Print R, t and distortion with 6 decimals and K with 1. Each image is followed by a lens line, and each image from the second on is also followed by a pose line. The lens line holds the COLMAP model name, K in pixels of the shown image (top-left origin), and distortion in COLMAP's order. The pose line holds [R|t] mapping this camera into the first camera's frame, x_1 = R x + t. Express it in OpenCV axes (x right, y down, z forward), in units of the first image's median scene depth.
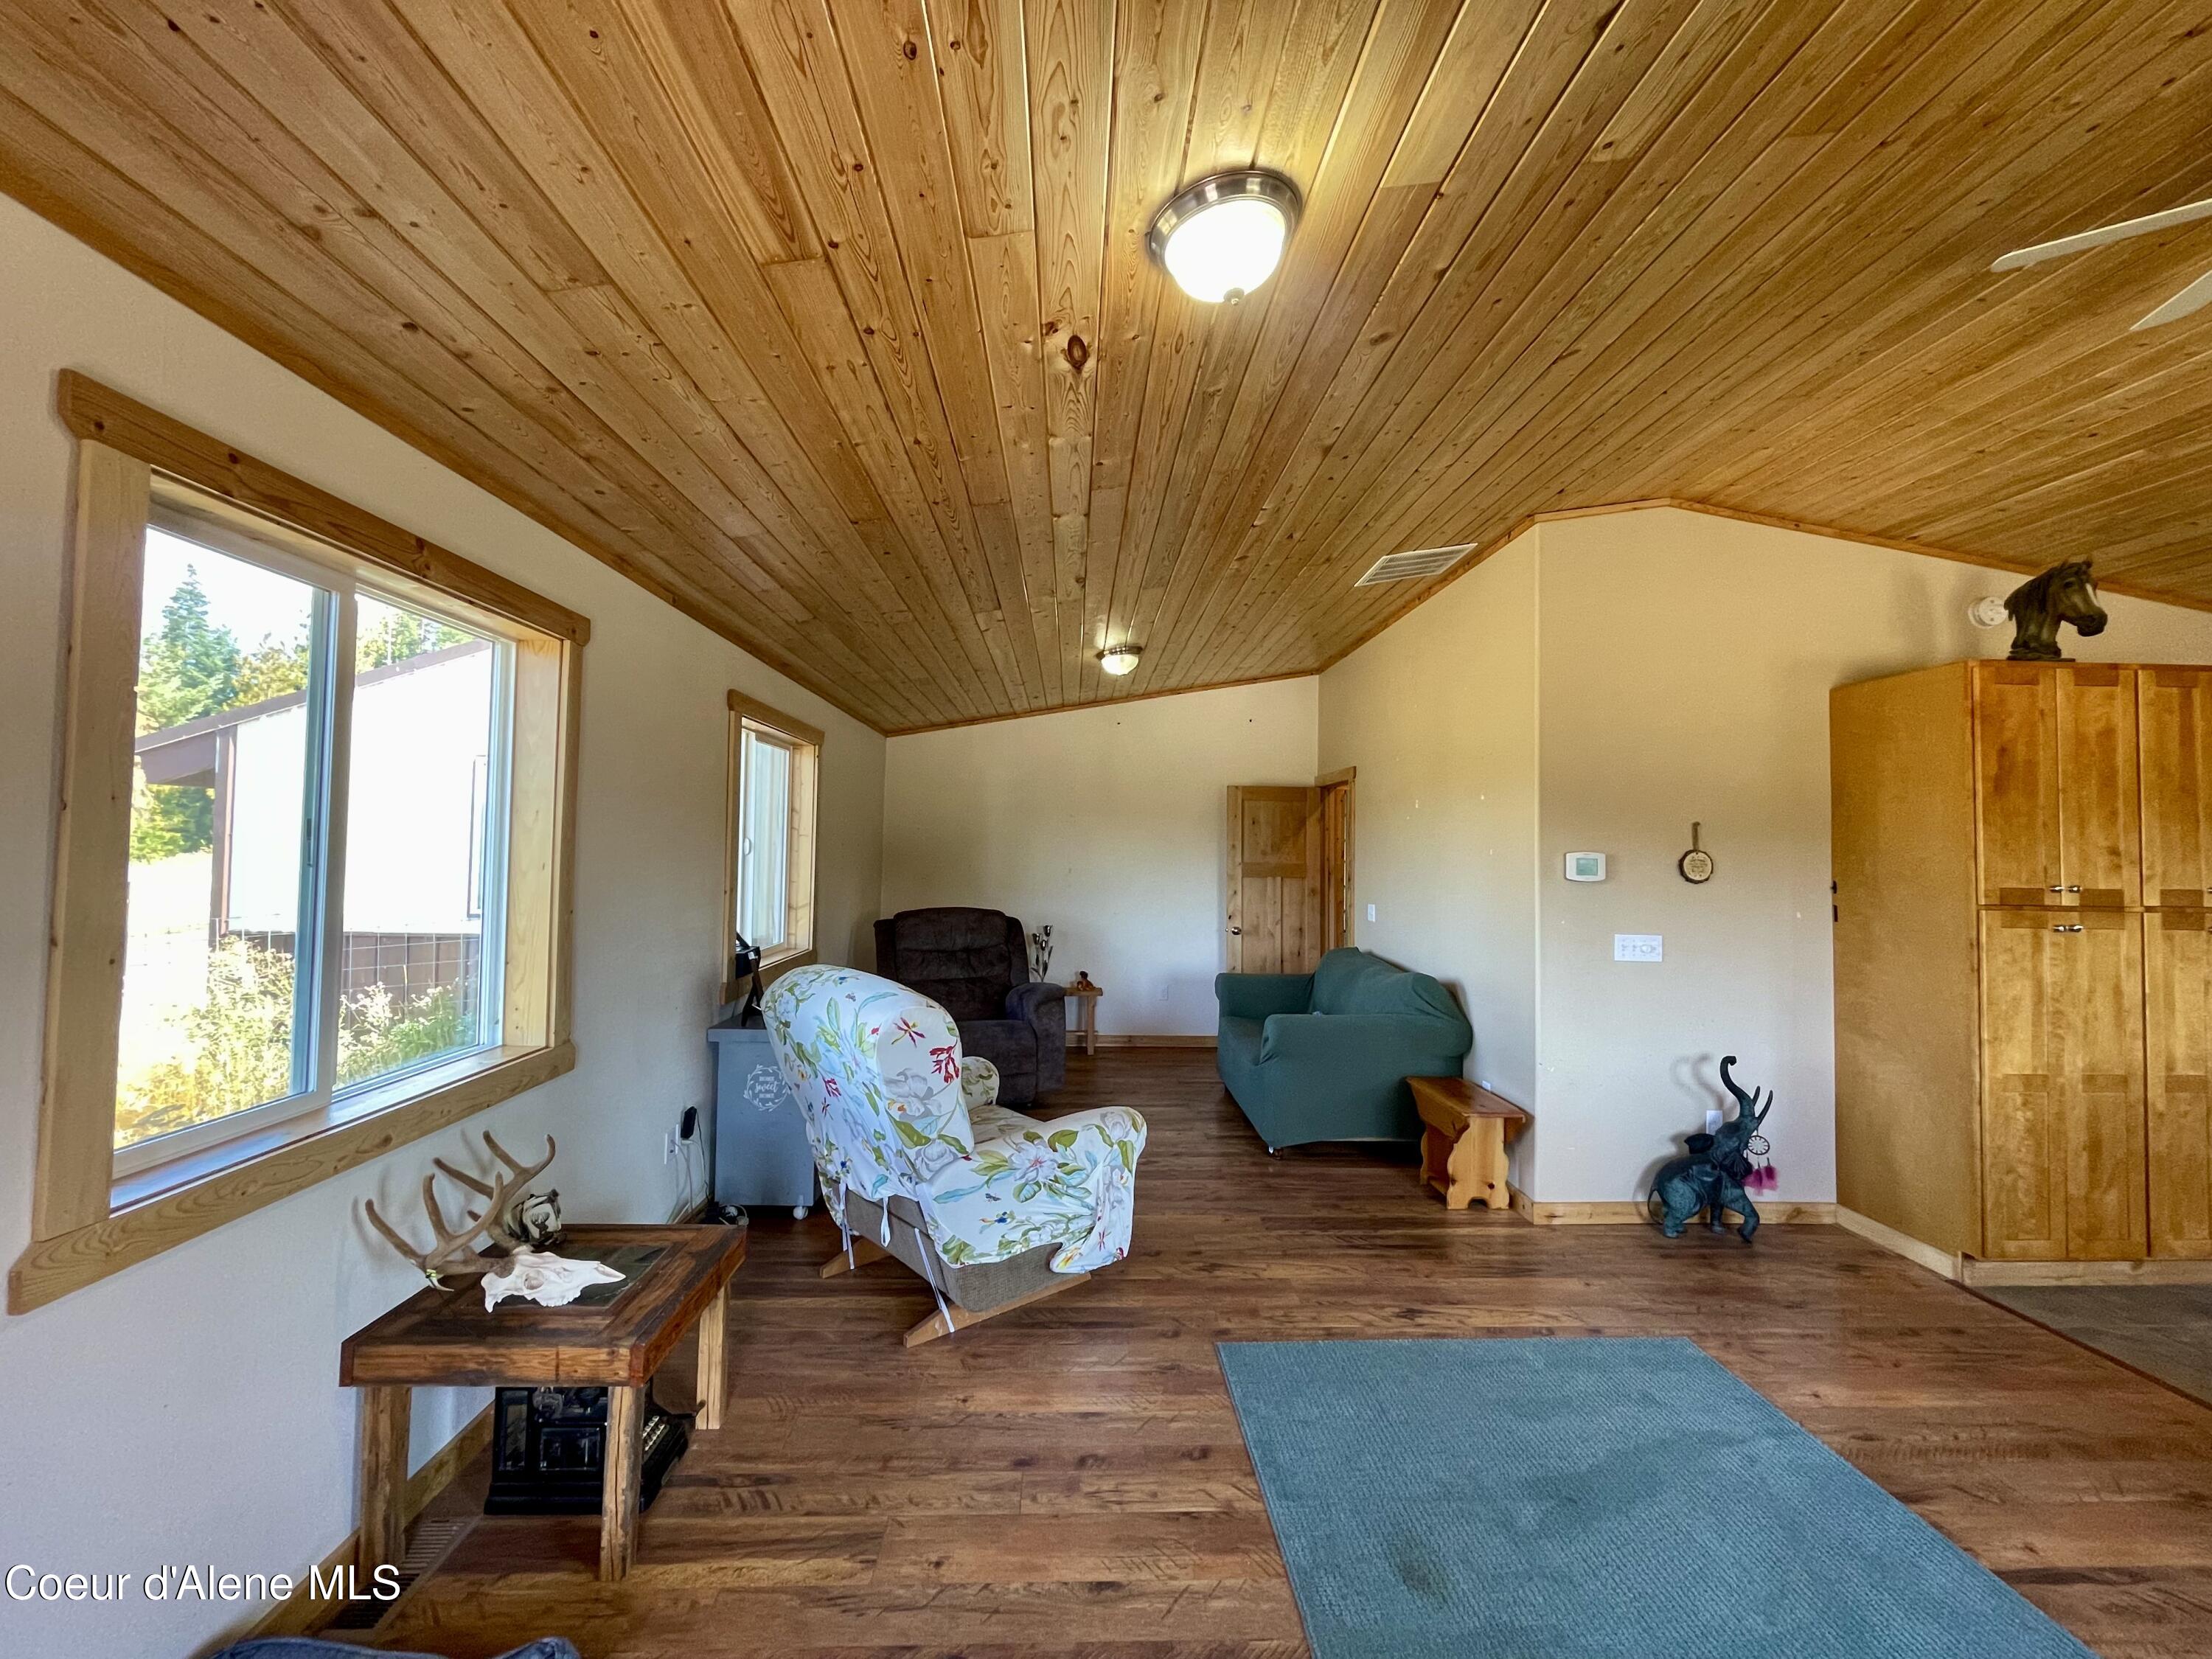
lens RADIAL K [[891.3, 0, 1097.9], [0, 891.3, 824.5], [0, 0, 1]] dist [-0.005269, 0.000981]
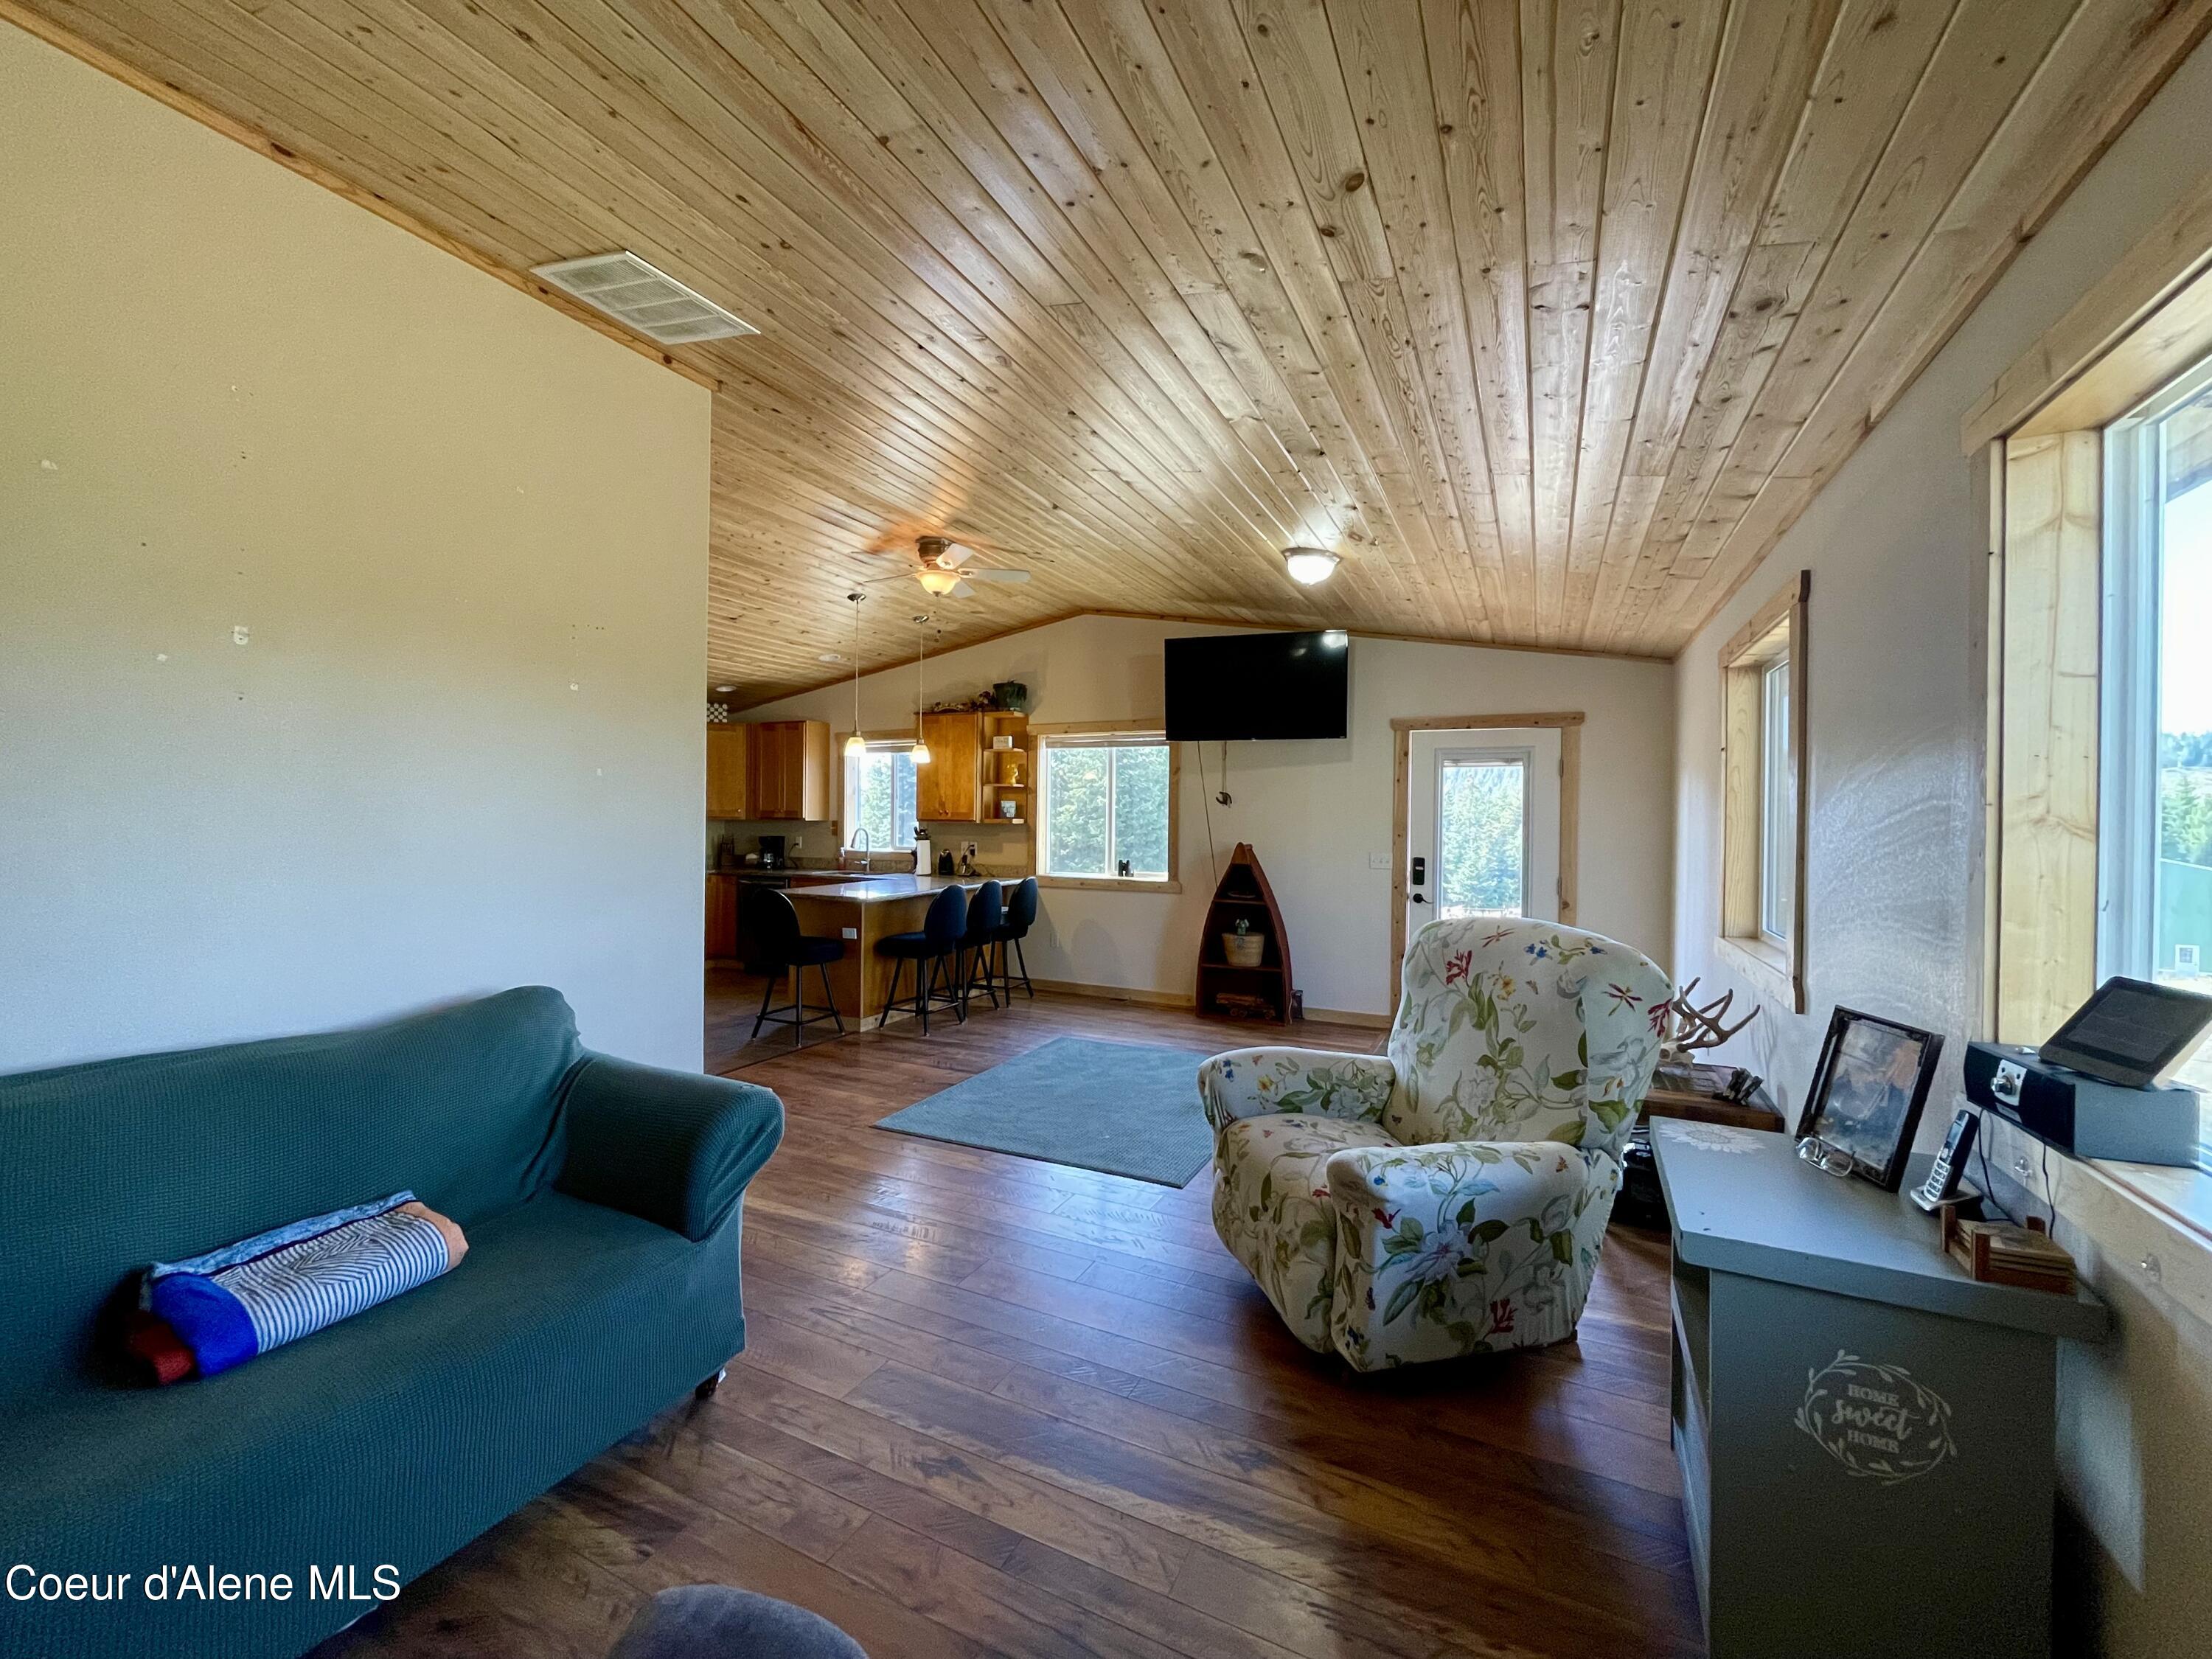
lens RADIAL K [[891.3, 0, 1108.1], [0, 891.3, 814.8], [0, 0, 1]] dist [-0.005269, 0.000981]
pose [[-0.884838, -0.024381, 0.465260, -0.303421], [-0.039866, 0.998929, -0.023471, 0.082174], [-0.464190, -0.039316, -0.884863, 1.865232]]
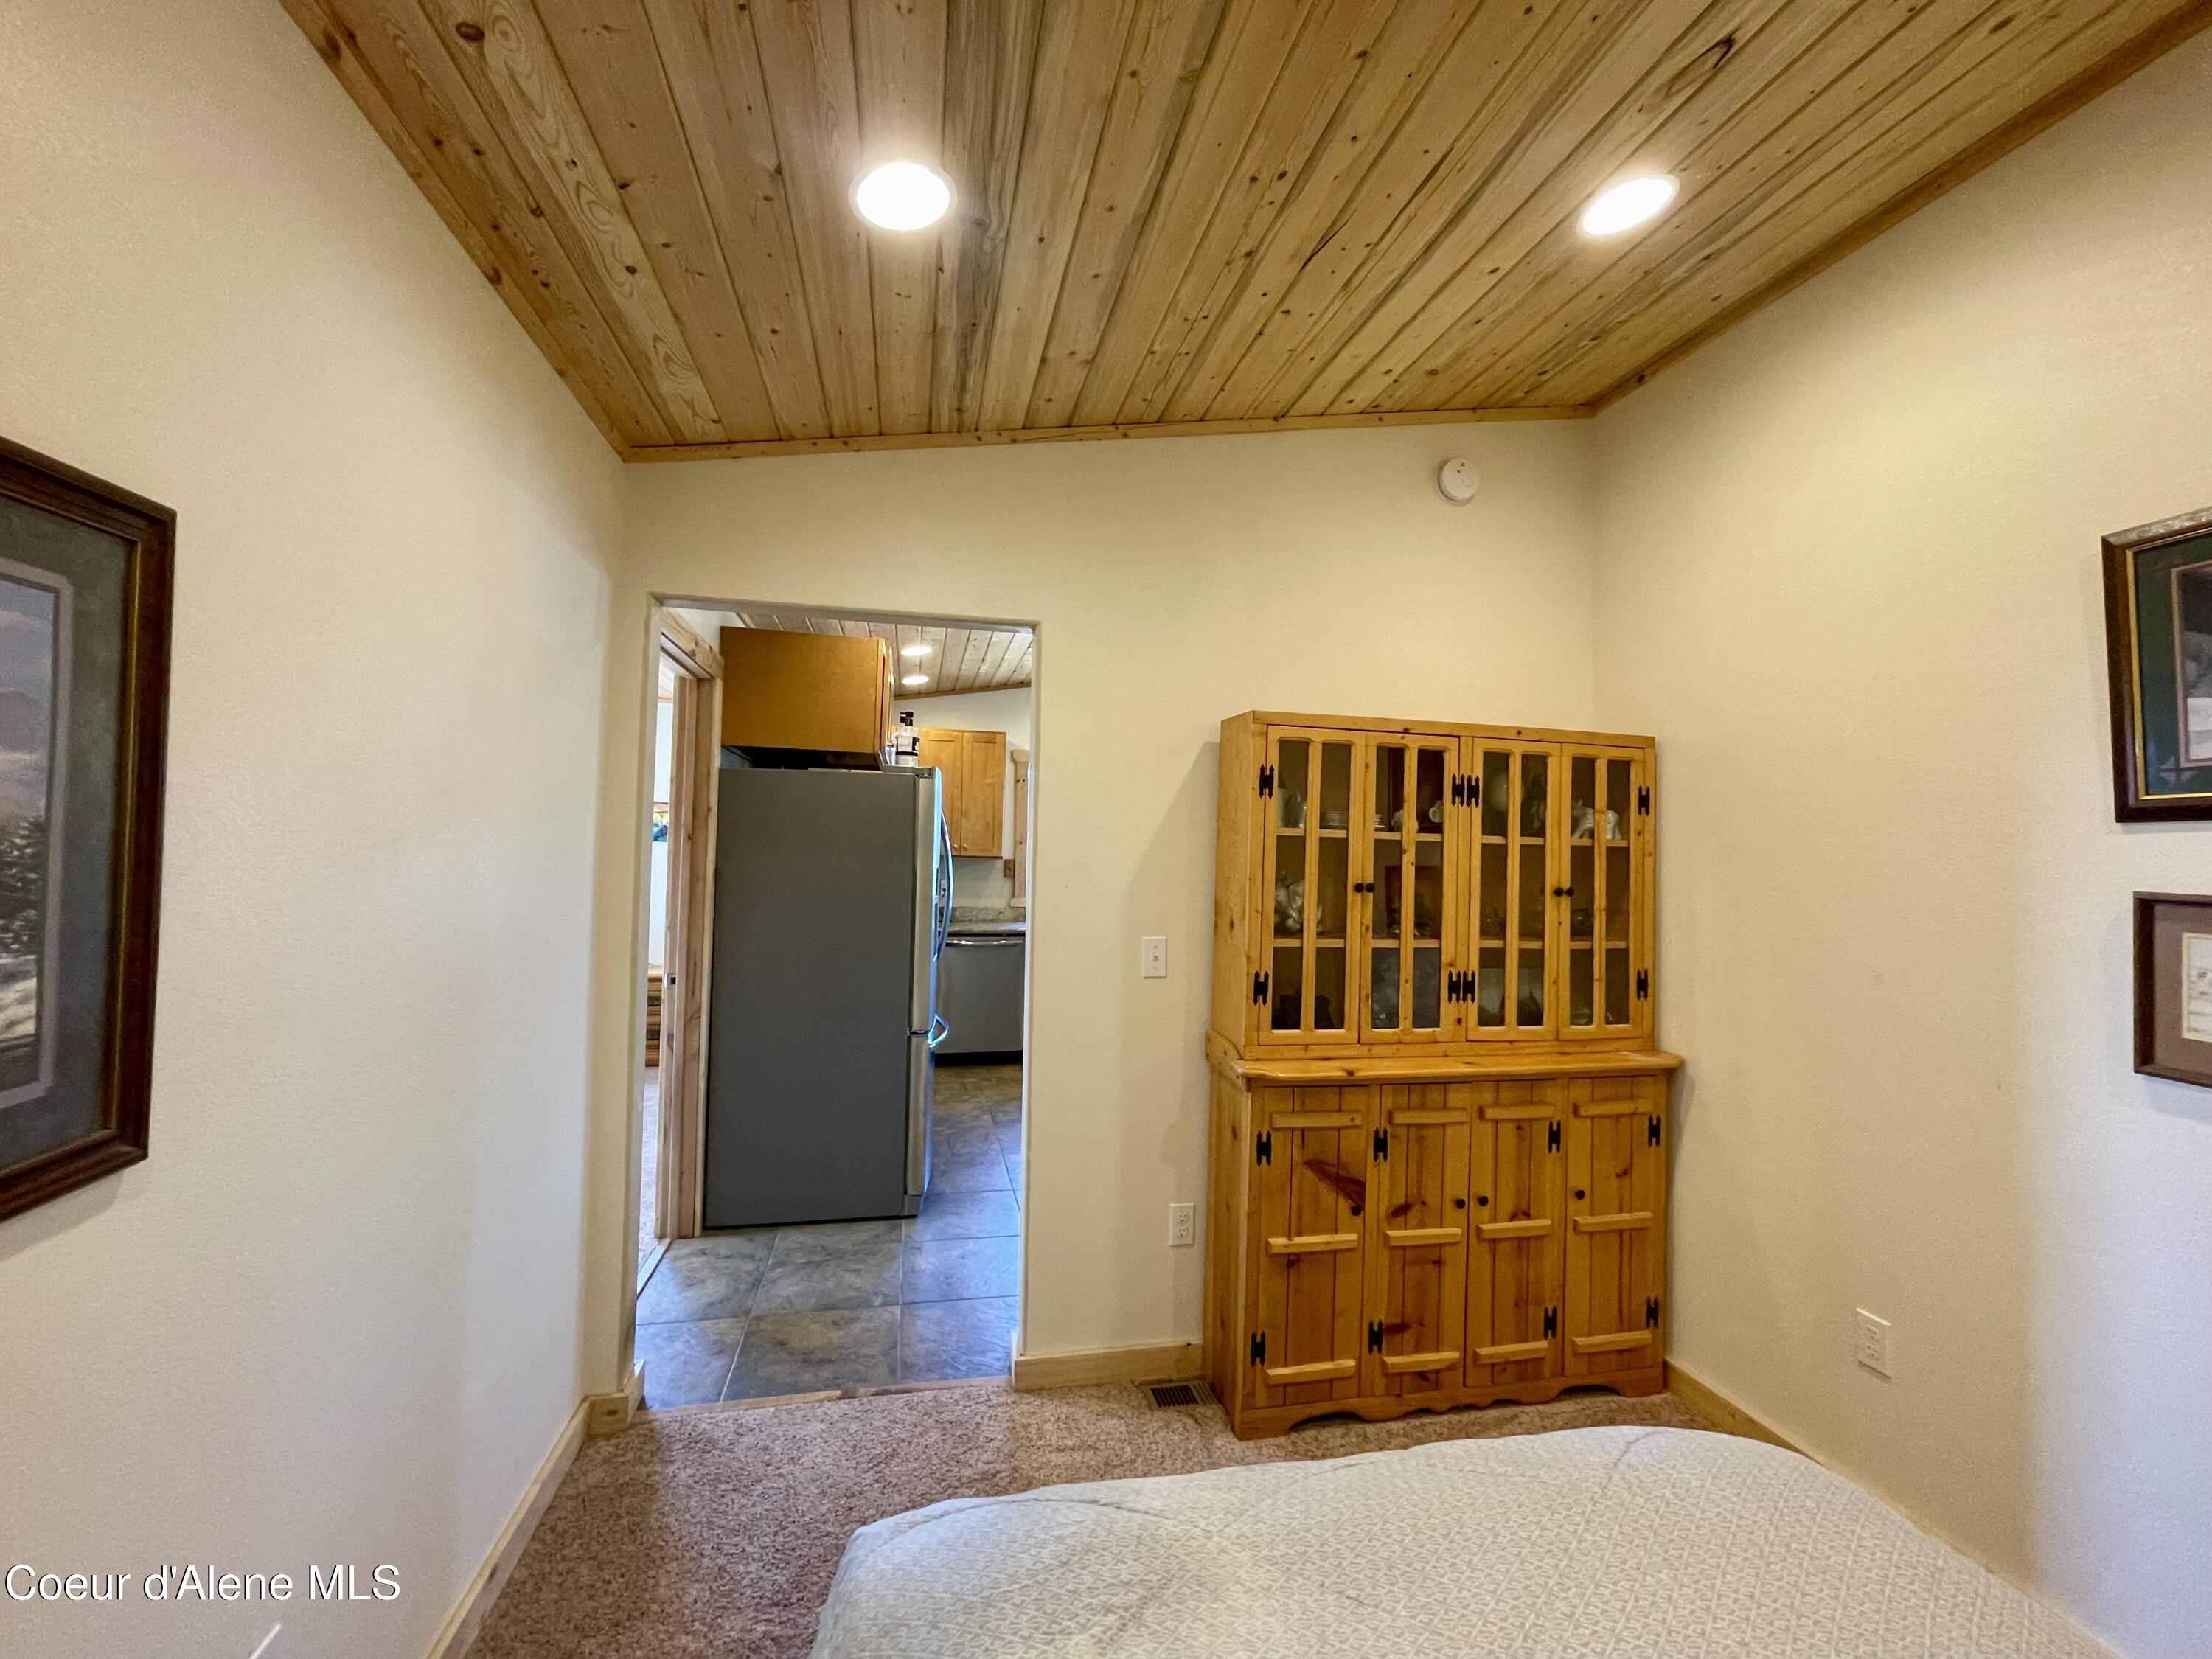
lens RADIAL K [[891.3, 0, 1100.3], [0, 891.3, 821.0], [0, 0, 1]] dist [-0.005269, 0.000981]
pose [[-0.984354, -0.036503, -0.172377, 1.756917], [-0.027862, 0.998243, -0.052288, 0.083342], [0.173983, -0.046667, -0.983642, 2.023871]]
